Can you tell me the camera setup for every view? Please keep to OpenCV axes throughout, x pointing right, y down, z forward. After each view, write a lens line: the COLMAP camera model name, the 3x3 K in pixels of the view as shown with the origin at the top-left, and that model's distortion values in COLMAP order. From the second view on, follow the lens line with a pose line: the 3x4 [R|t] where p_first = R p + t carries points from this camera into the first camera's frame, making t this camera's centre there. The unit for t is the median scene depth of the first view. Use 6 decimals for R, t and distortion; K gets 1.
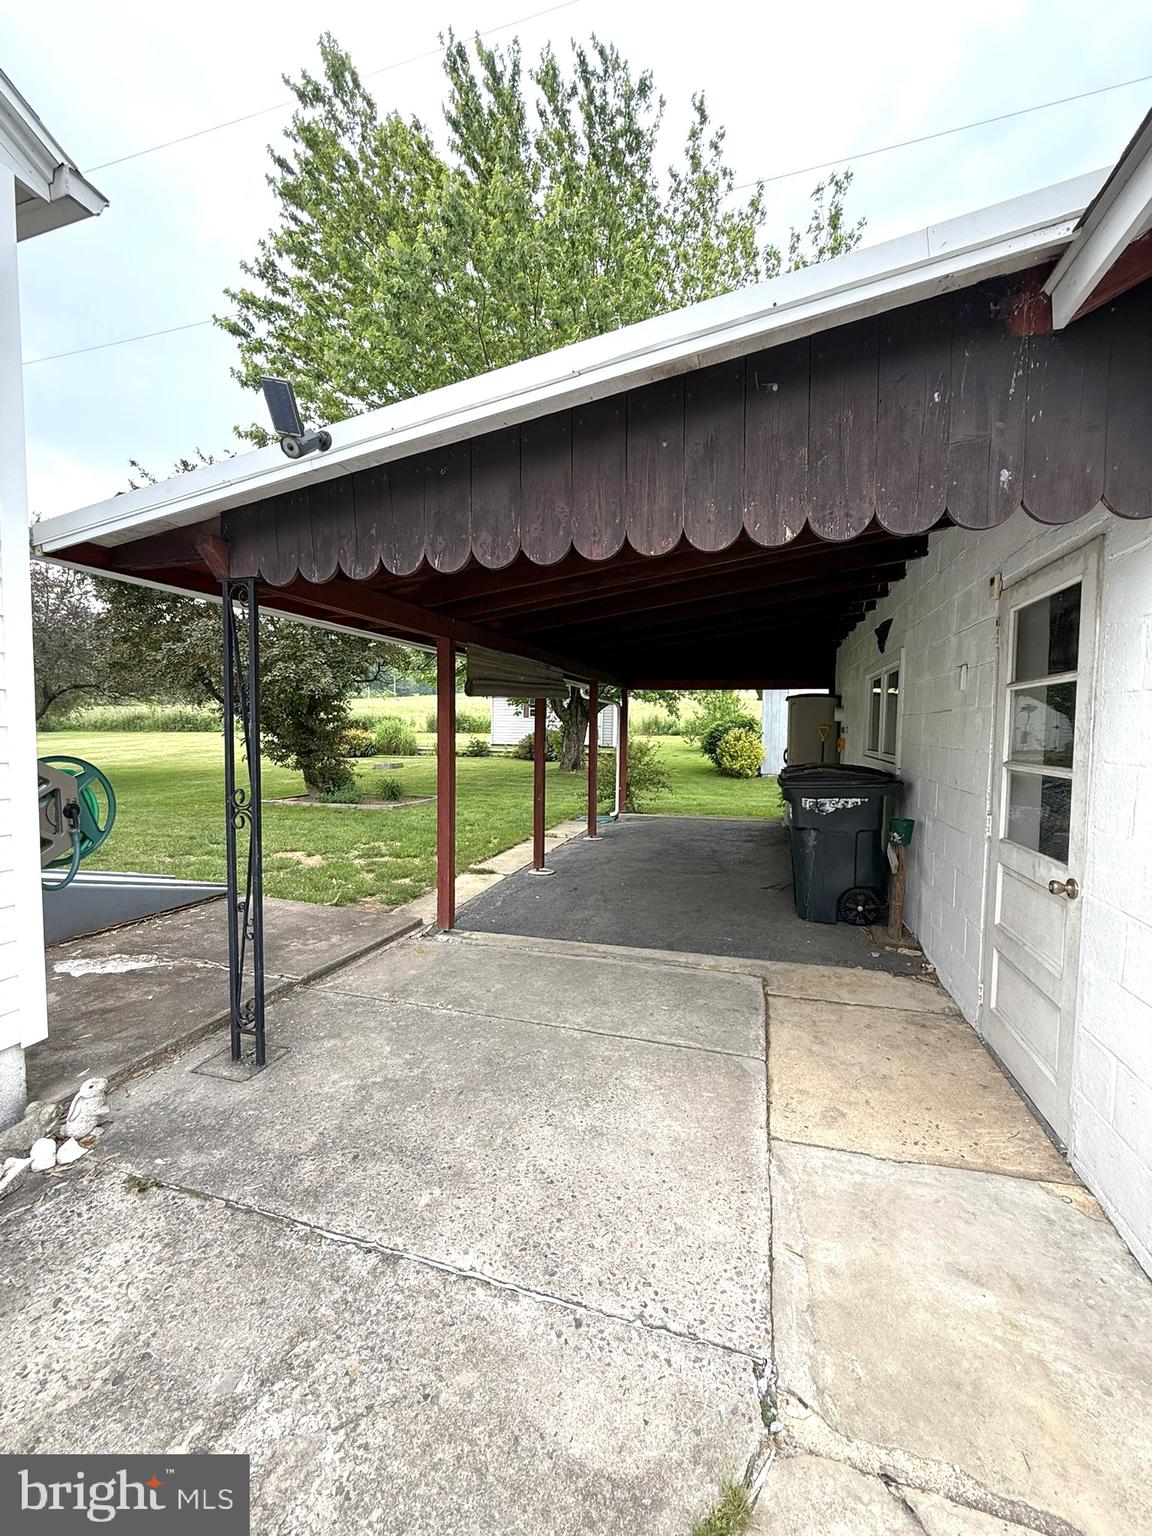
lens RADIAL K [[618.4, 0, 576.0], [0, 618.4, 768.0], [0, 0, 1]] dist [-0.000209, 0.000005]
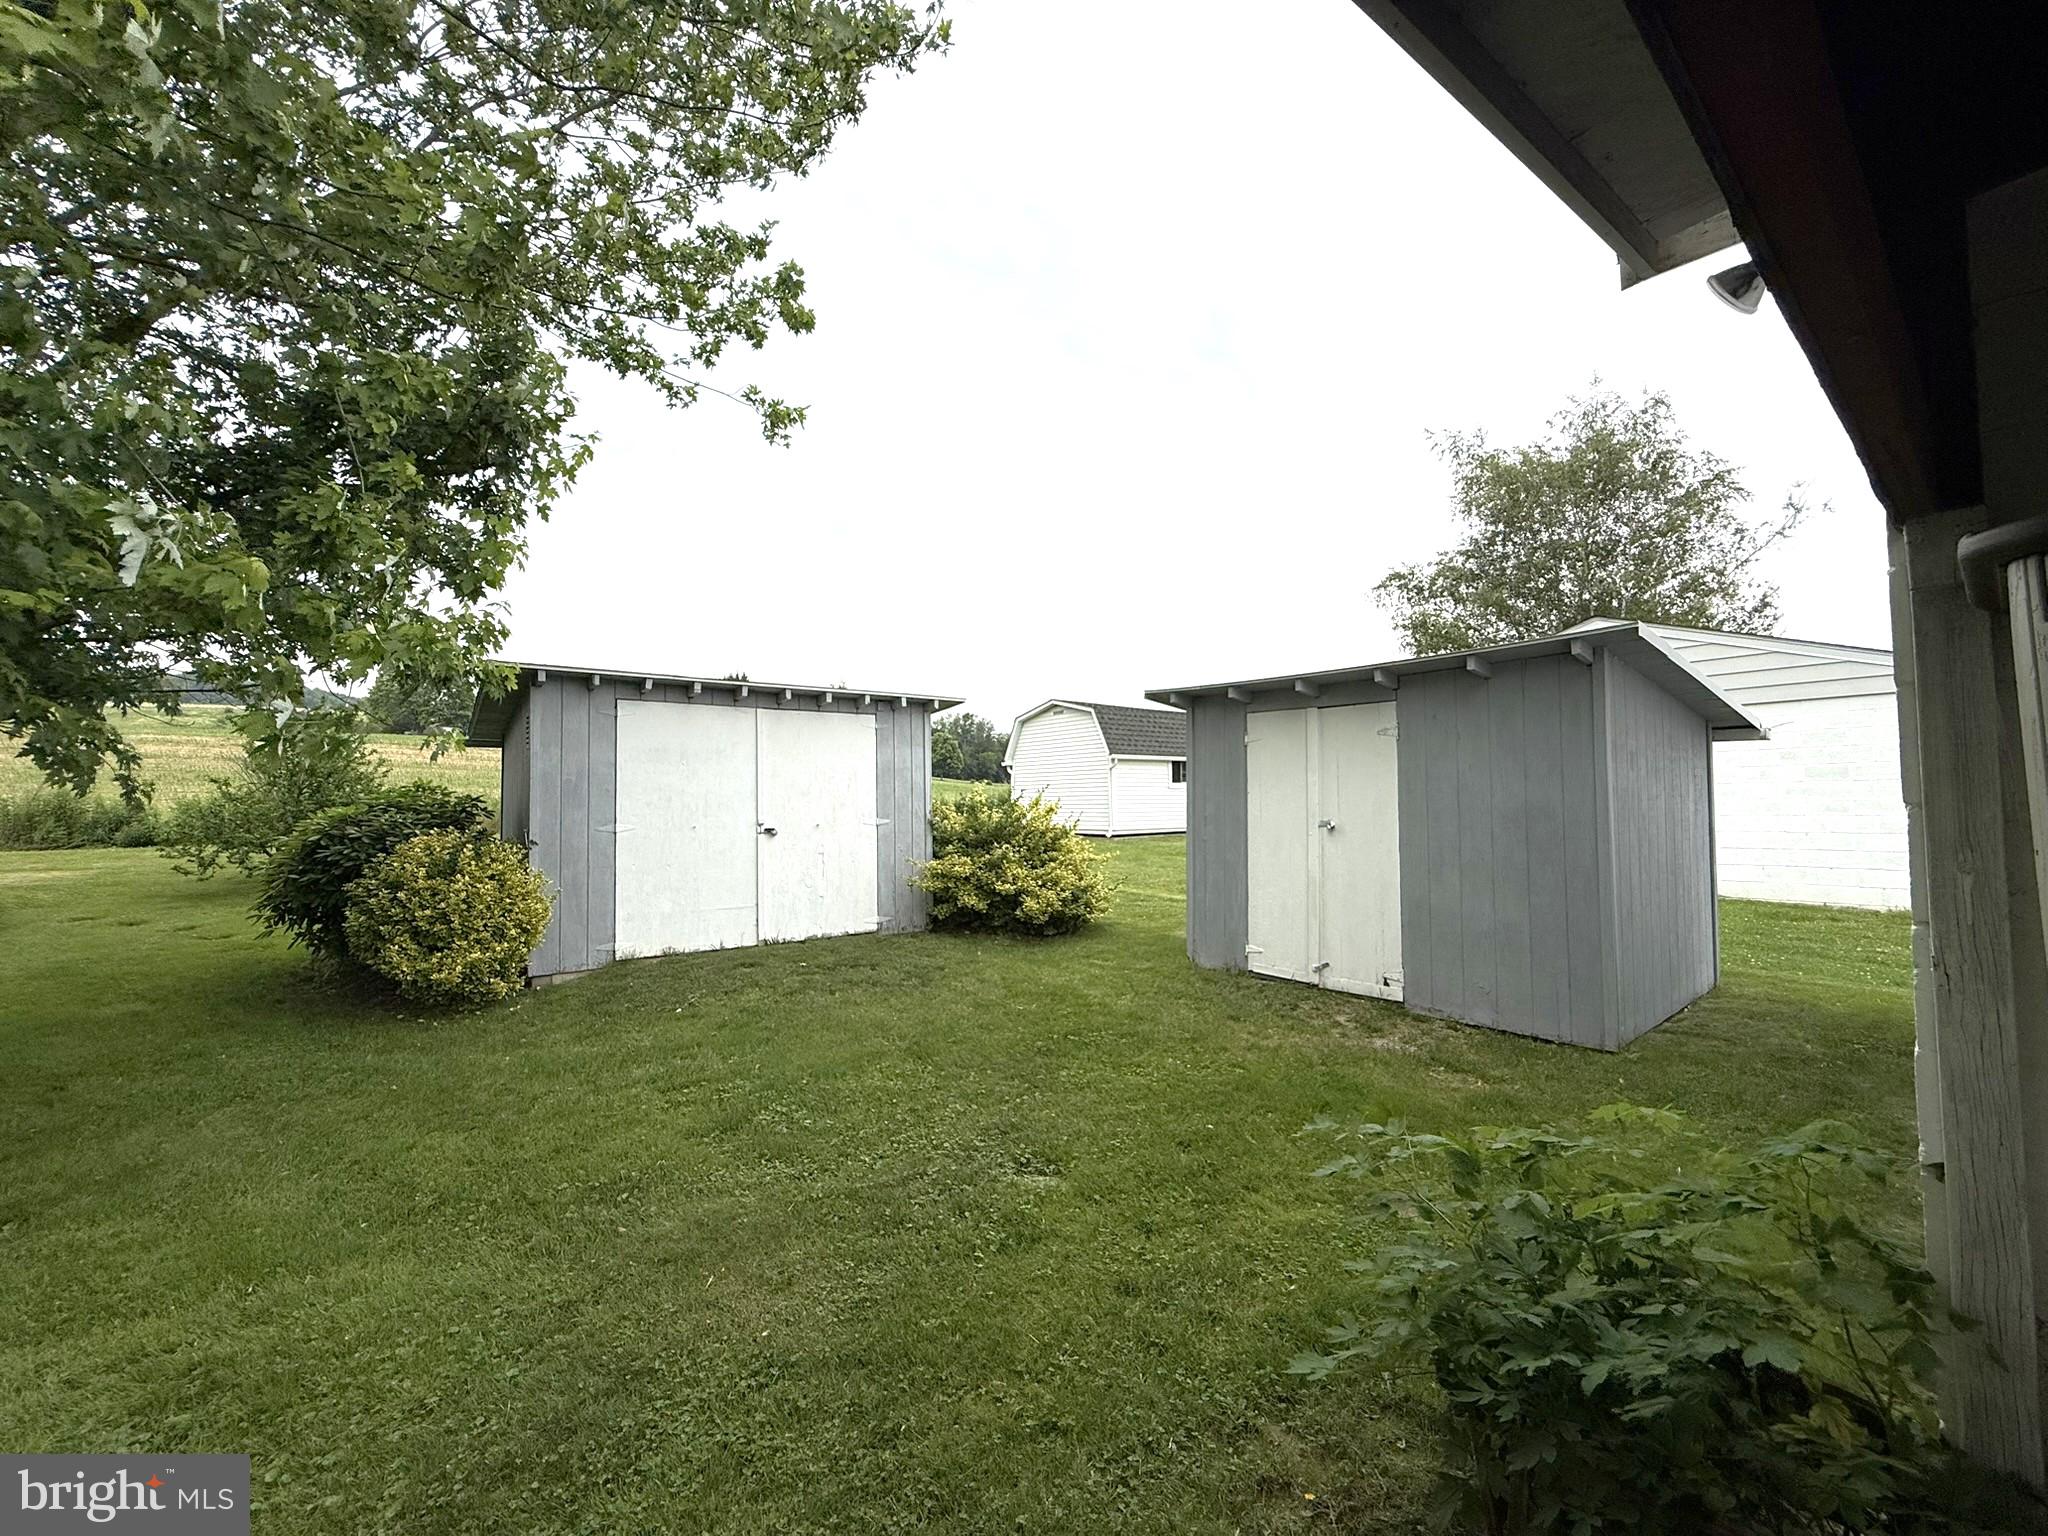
lens RADIAL K [[816.2, 0, 1024.0], [0, 816.2, 768.0], [0, 0, 1]] dist [0.000544, 0.000267]
pose [[0.559455, 0.029794, 0.828325, 0.093515], [0.067062, 0.994450, -0.081063, -0.042771], [-0.826143, 0.100901, 0.554352, 0.536504]]
